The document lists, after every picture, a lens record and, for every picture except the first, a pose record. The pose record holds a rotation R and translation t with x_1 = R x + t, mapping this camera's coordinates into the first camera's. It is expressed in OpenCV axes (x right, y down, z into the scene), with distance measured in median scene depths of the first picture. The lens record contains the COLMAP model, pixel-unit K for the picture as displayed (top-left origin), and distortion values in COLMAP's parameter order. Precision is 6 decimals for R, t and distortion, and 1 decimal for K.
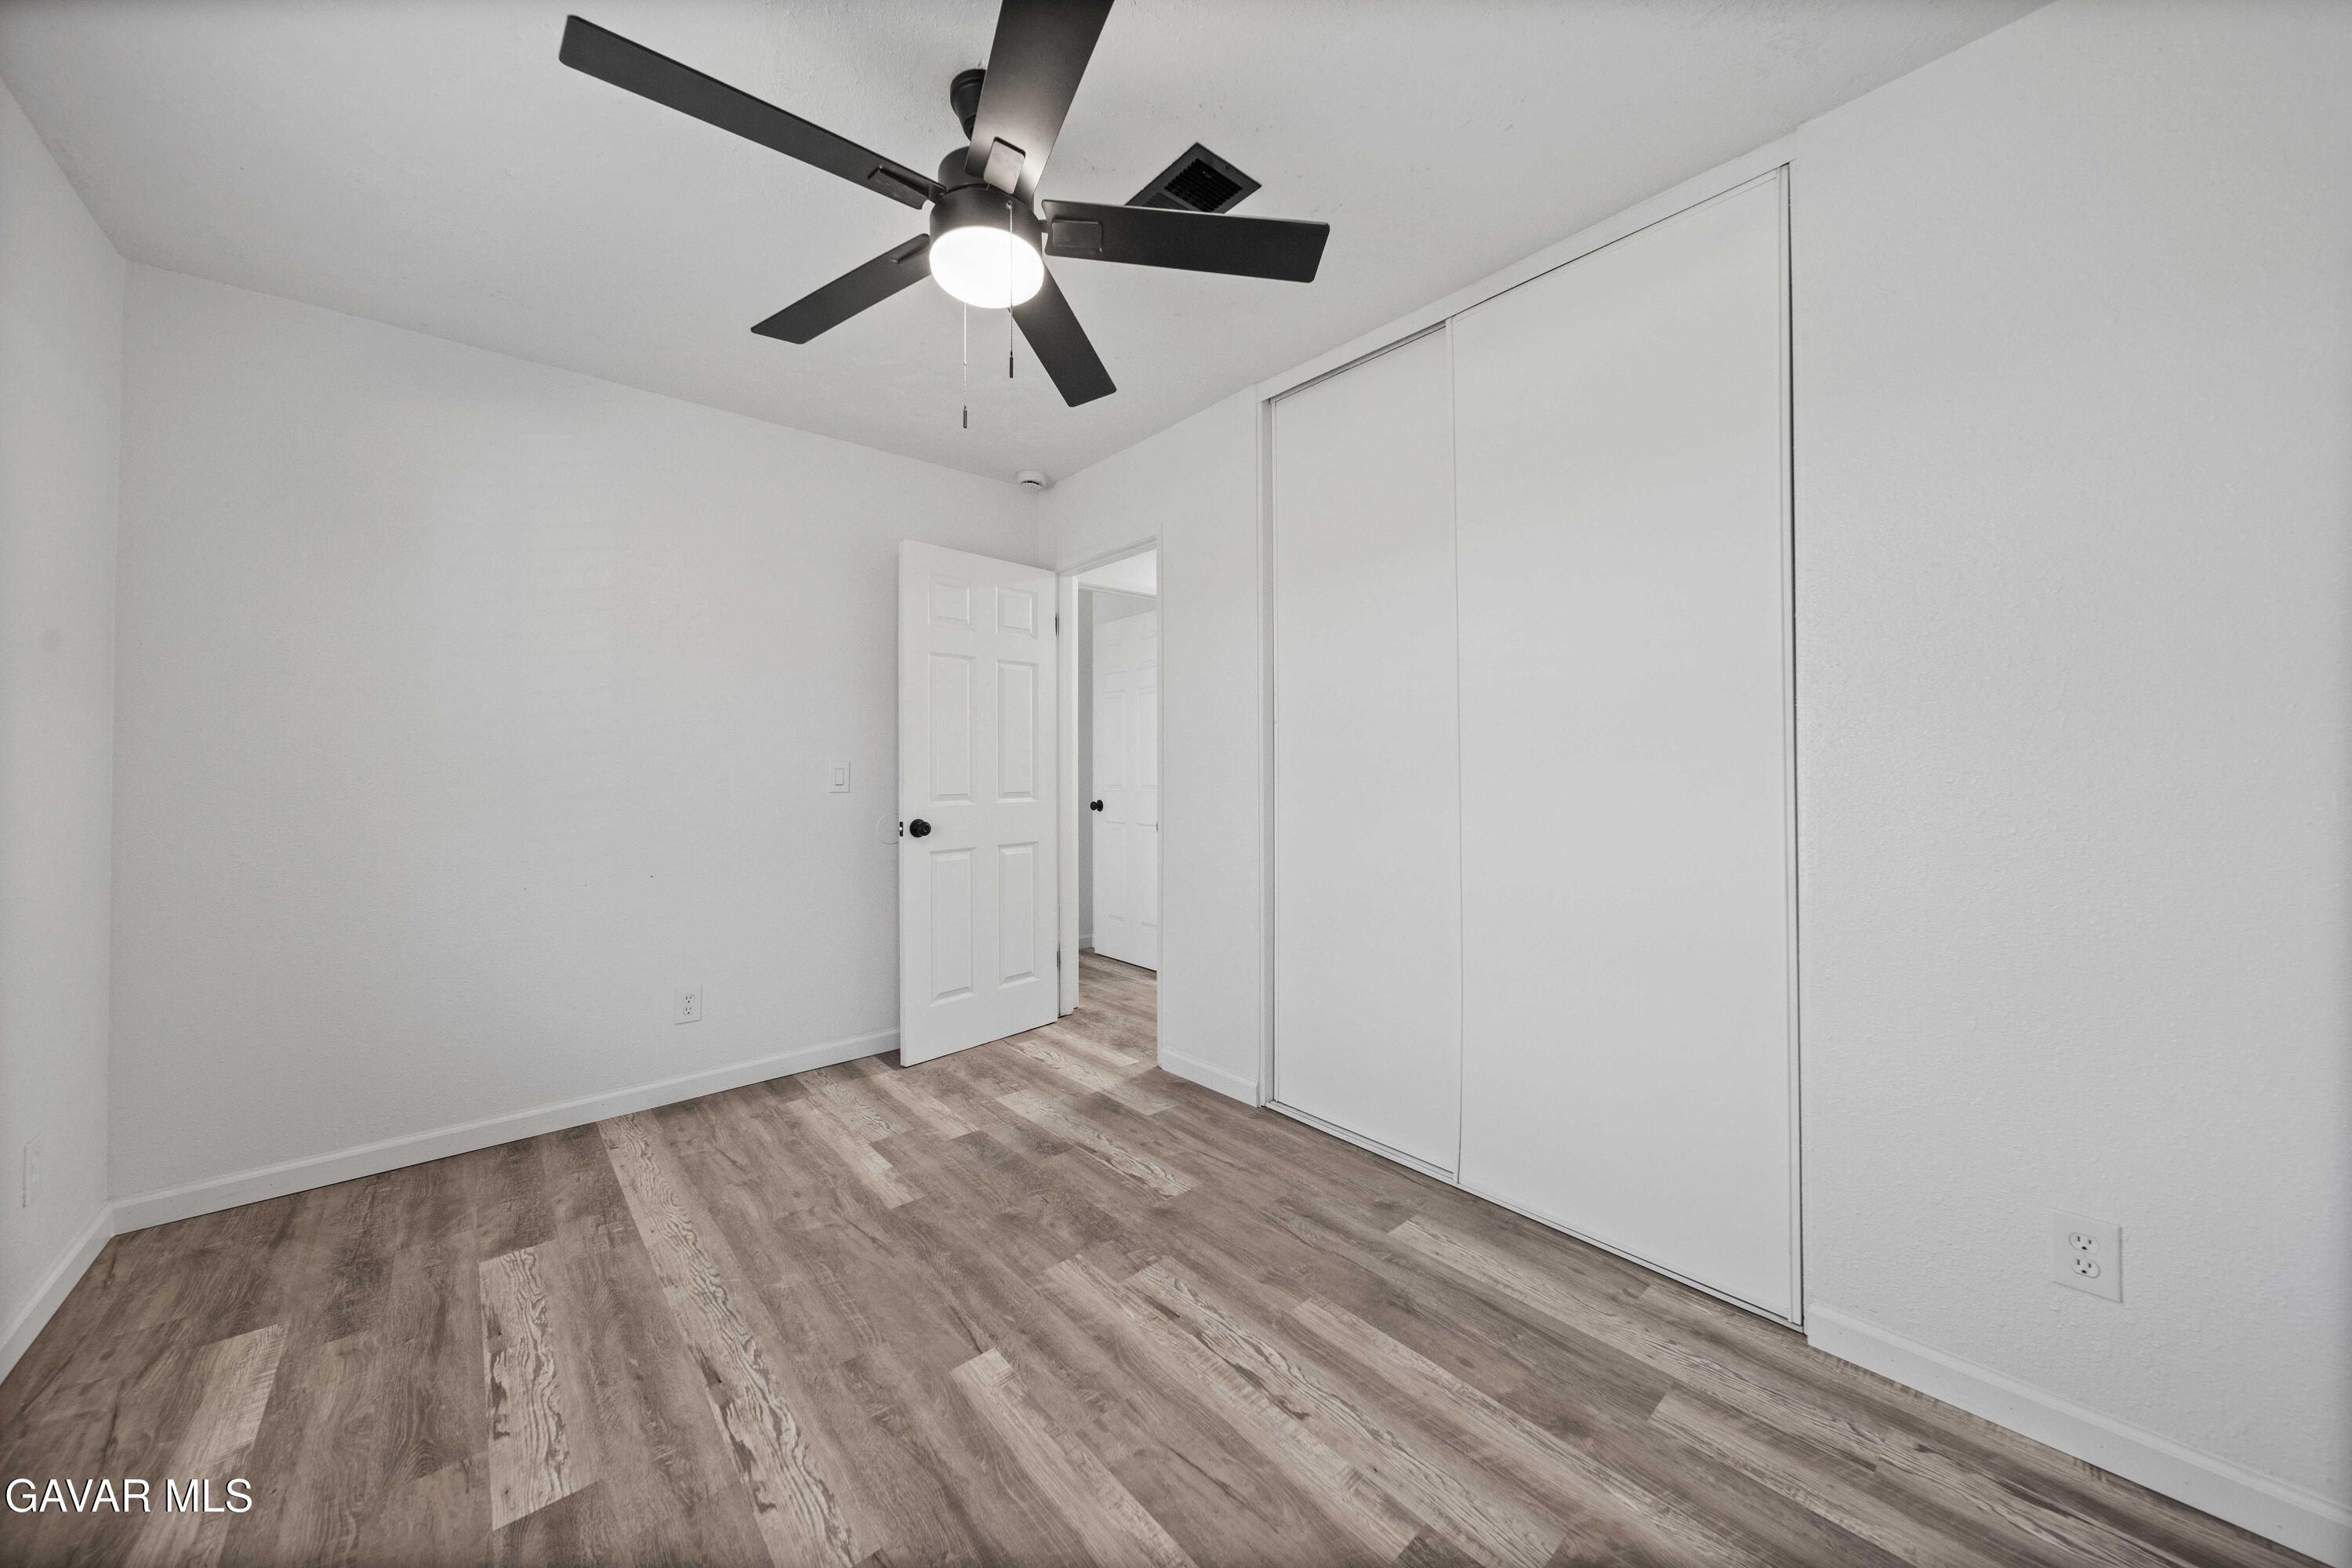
lens RADIAL K [[839.7, 0, 1168.1], [0, 839.7, 759.1], [0, 0, 1]] dist [-0.000215, 0.000007]
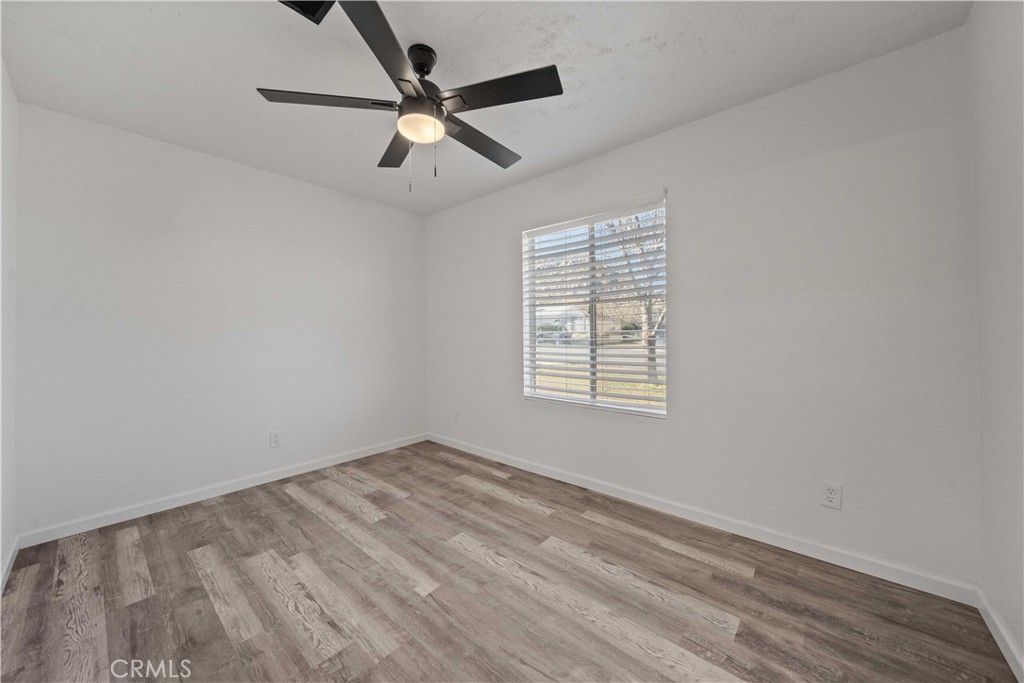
lens RADIAL K [[365.1, 0, 515.0], [0, 365.1, 327.8], [0, 0, 1]] dist [0.000468, -0.000096]
pose [[-0.987048, 0.010856, -0.160057, -0.297736], [0.014849, 0.999607, -0.023773, 0.016519], [0.159736, -0.025842, -0.986821, 2.002507]]
